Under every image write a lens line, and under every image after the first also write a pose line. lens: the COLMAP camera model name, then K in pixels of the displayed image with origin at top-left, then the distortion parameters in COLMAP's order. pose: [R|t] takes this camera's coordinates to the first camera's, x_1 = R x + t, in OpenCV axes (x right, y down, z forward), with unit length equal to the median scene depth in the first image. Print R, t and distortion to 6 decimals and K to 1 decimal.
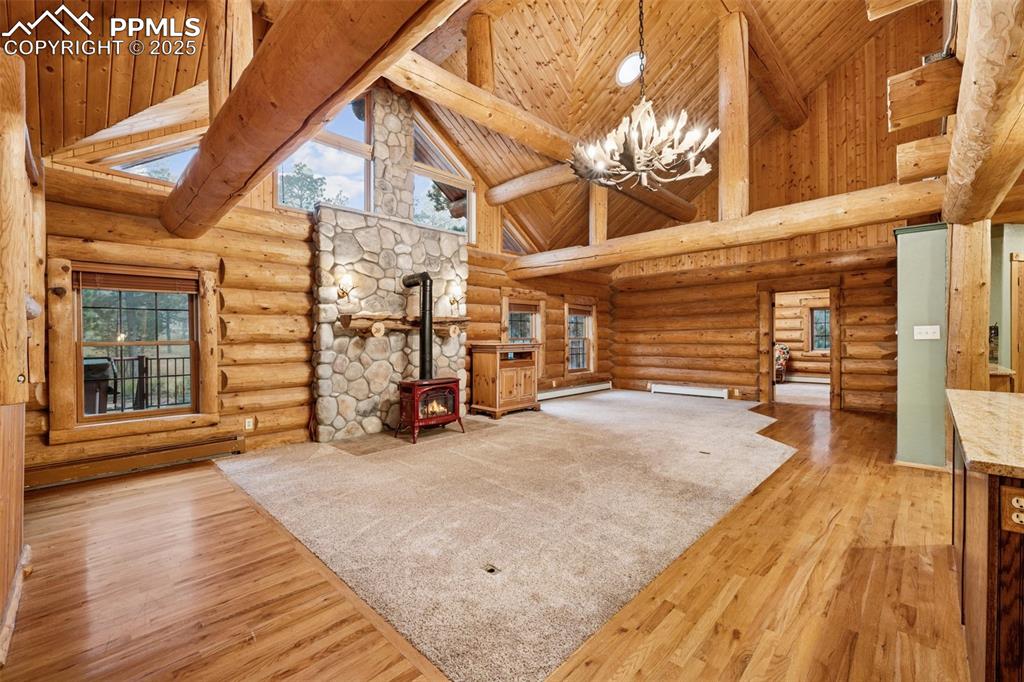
lens RADIAL K [[424.1, 0, 516.3], [0, 424.1, 338.9], [0, 0, 1]] dist [-0.001436, 0.000241]
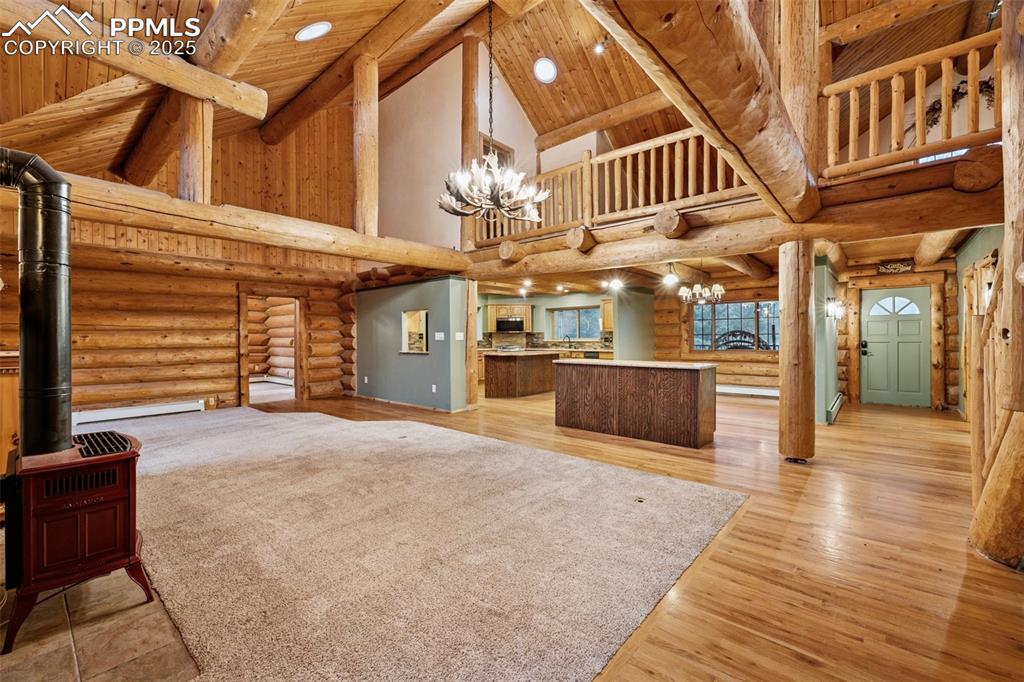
lens RADIAL K [[424.1, 0, 509.0], [0, 424.1, 339.6], [0, 0, 1]] dist [-0.001436, 0.000241]
pose [[-0.045409, 0.001333, 0.998968, -0.452580], [0.008175, 0.999966, -0.000963, 0.001930], [-0.998935, 0.008123, -0.045418, 0.467249]]
